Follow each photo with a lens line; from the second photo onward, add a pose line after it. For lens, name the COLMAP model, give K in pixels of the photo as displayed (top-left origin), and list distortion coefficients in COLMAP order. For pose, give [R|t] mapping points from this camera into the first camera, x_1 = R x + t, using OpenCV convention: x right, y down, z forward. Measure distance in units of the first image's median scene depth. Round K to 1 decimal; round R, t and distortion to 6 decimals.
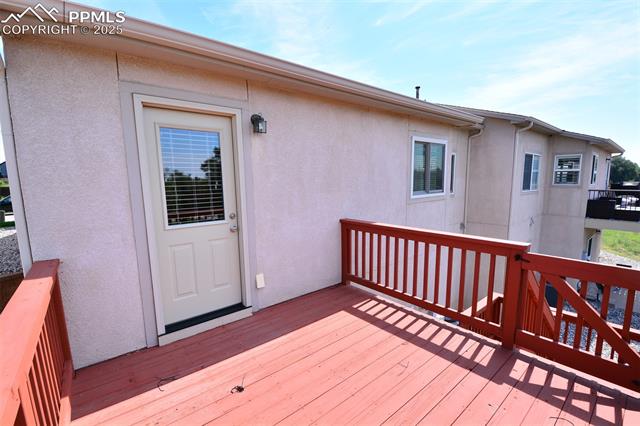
lens RADIAL K [[281.8, 0, 318.0], [0, 281.8, 214.1], [0, 0, 1]] dist [-0.005799, -0.009321]
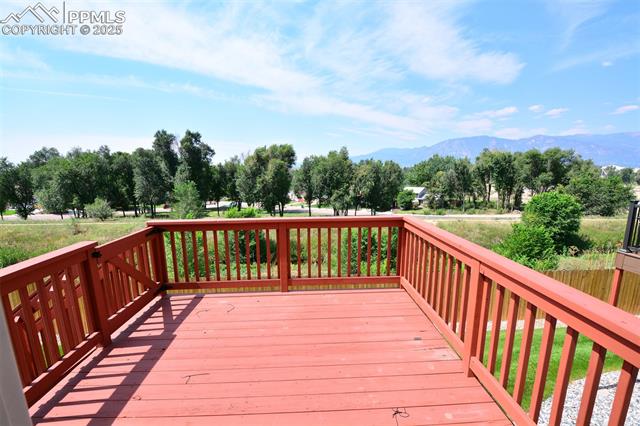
lens RADIAL K [[281.8, 0, 319.9], [0, 281.8, 219.1], [0, 0, 1]] dist [-0.005799, -0.009321]
pose [[-0.804016, -0.088788, 0.587941, -0.407766], [0.089264, 0.959560, 0.266977, -0.130308], [-0.587869, 0.267135, -0.763576, 0.991854]]
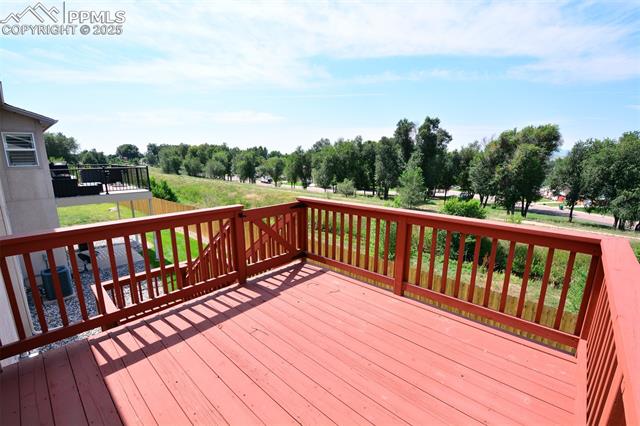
lens RADIAL K [[281.8, 0, 316.9], [0, 281.8, 220.3], [0, 0, 1]] dist [-0.005799, -0.009321]
pose [[-0.130273, -0.208896, 0.969222, -0.519806], [0.123010, 0.966595, 0.224863, -0.064640], [-0.983818, 0.148518, -0.100225, 0.611973]]
